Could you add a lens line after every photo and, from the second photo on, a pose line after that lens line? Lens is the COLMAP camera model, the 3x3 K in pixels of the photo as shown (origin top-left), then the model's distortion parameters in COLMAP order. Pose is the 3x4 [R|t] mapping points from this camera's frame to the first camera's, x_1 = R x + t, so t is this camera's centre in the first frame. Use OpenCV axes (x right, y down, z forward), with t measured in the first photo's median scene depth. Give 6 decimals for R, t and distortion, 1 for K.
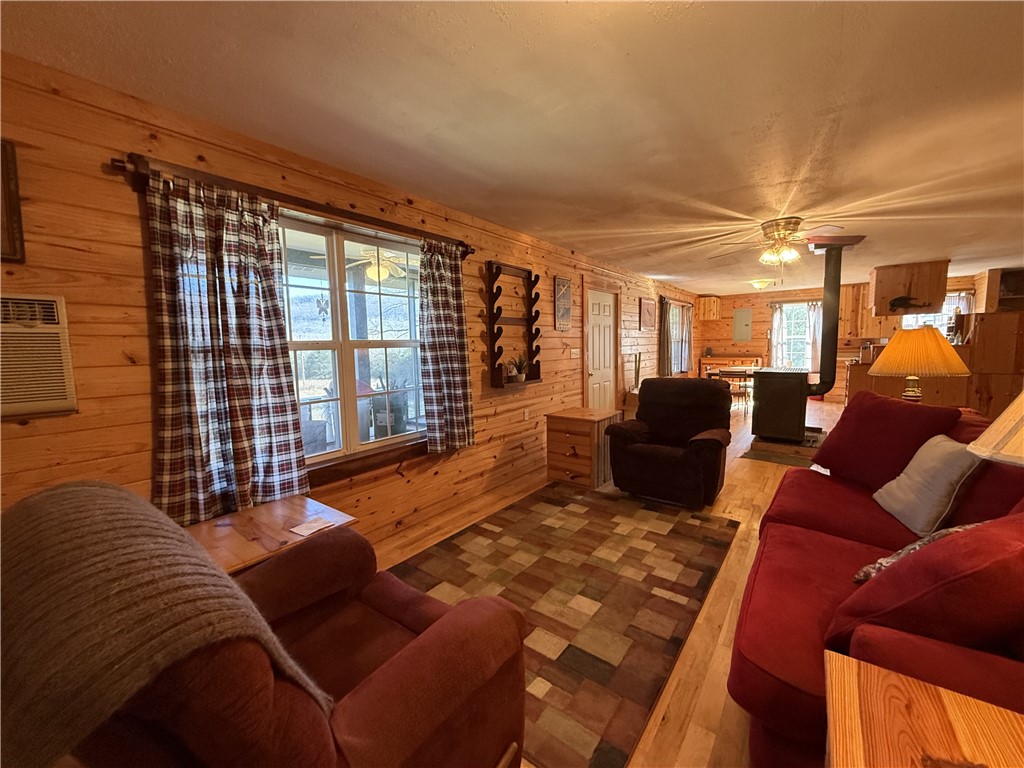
lens RADIAL K [[407.0, 0, 510.3], [0, 407.0, 382.1], [0, 0, 1]] dist [-0.002207, 0.000259]
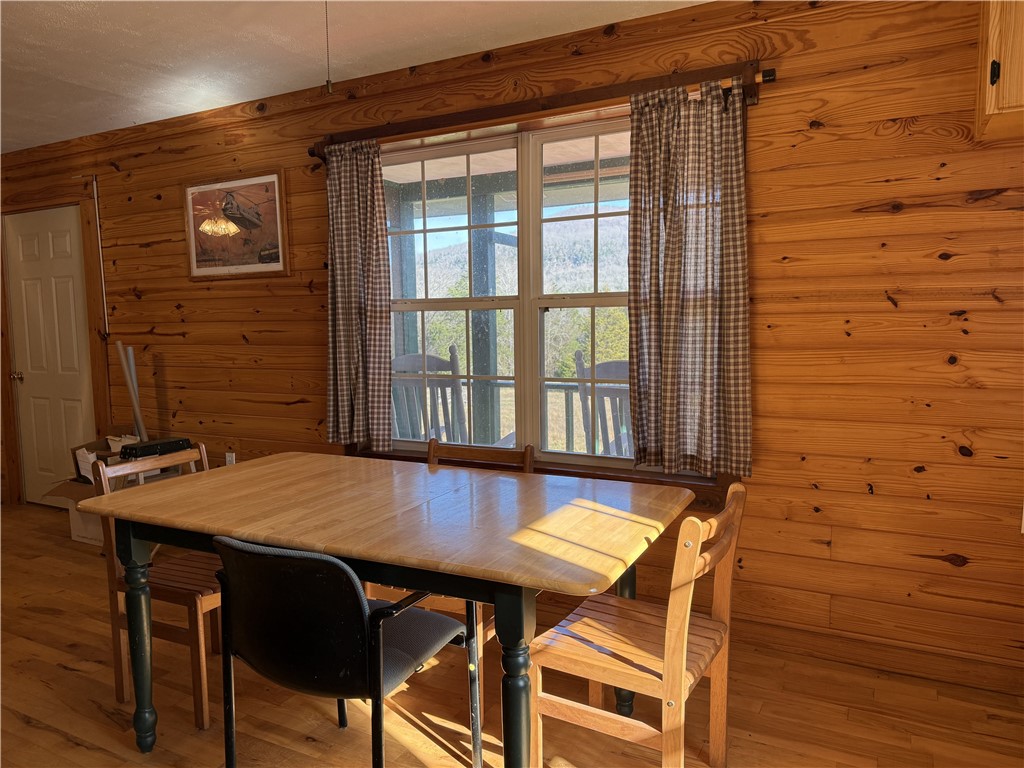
lens RADIAL K [[717.9, 0, 514.5], [0, 717.9, 389.0], [0, 0, 1]] dist [0.026614, -0.033109]
pose [[0.165575, 0.111577, -0.979865, 2.209562], [-0.082501, 0.991664, 0.098979, -0.267793], [0.982740, 0.064451, 0.173400, 2.654872]]
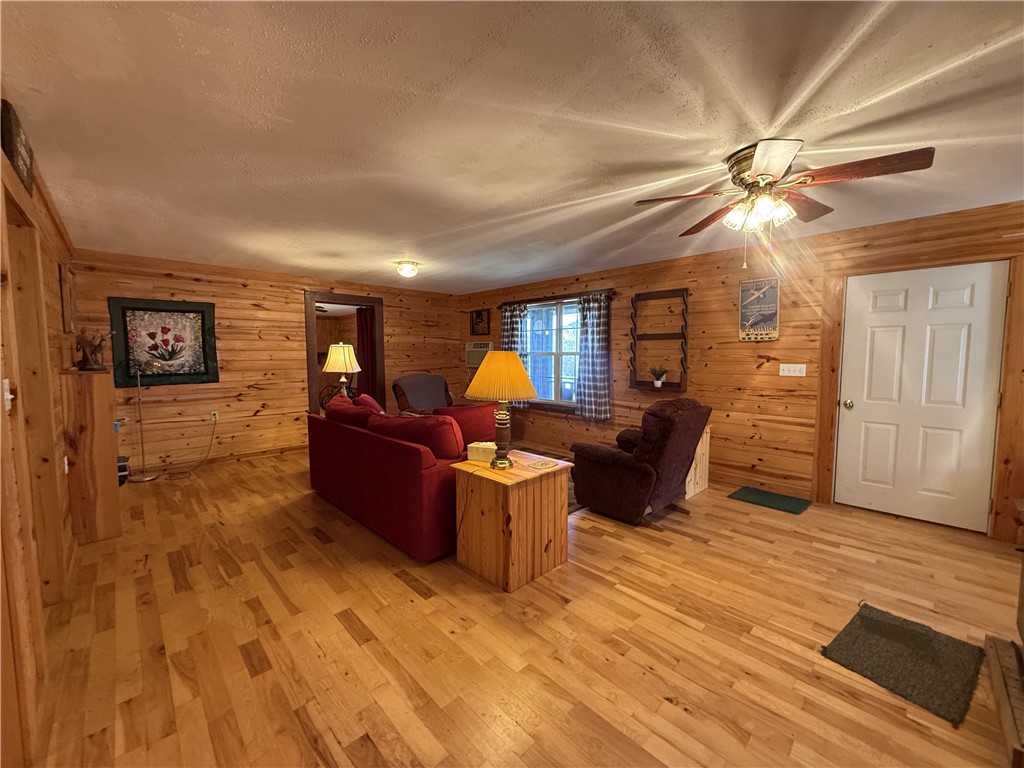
lens RADIAL K [[407.0, 0, 508.8], [0, 407.0, 383.3], [0, 0, 1]] dist [-0.002207, 0.000259]
pose [[-0.151660, 0.095765, -0.983783, 1.678930], [-0.085300, 0.990314, 0.109551, -0.140295], [0.984745, 0.100531, -0.142023, 0.979755]]
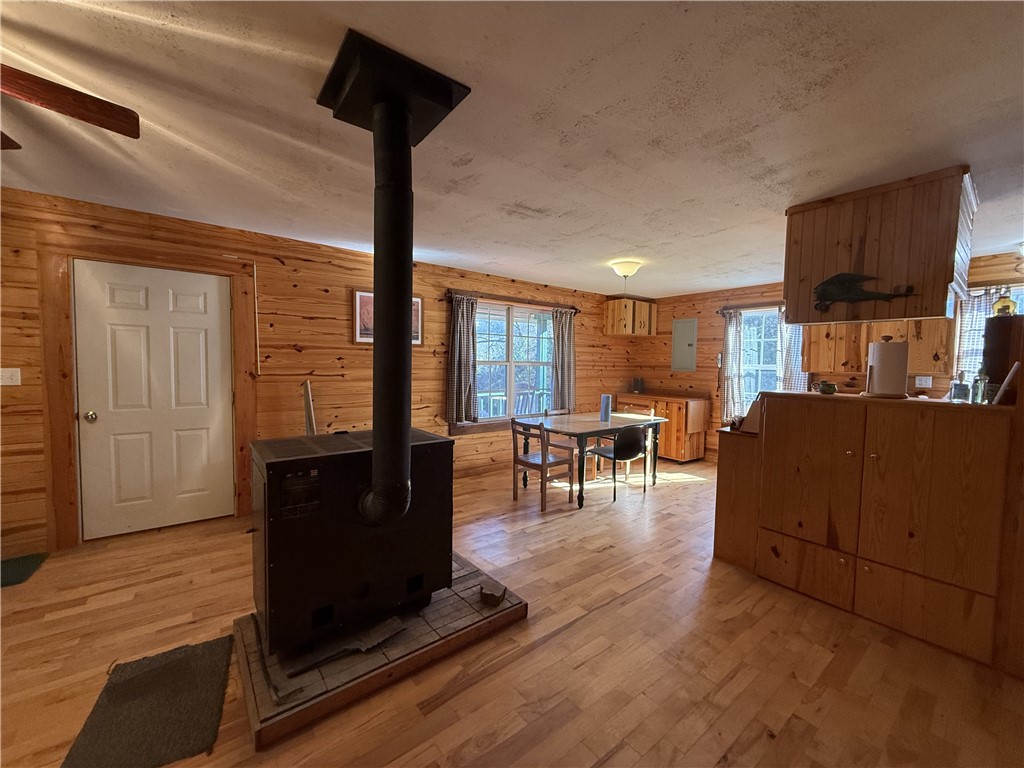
lens RADIAL K [[407.0, 0, 509.7], [0, 407.0, 383.2], [0, 0, 1]] dist [-0.002207, 0.000259]
pose [[0.965386, 0.050992, -0.255791, 1.573954], [-0.061968, 0.997463, -0.035030, -0.141742], [0.253356, 0.049668, 0.966097, 1.109154]]
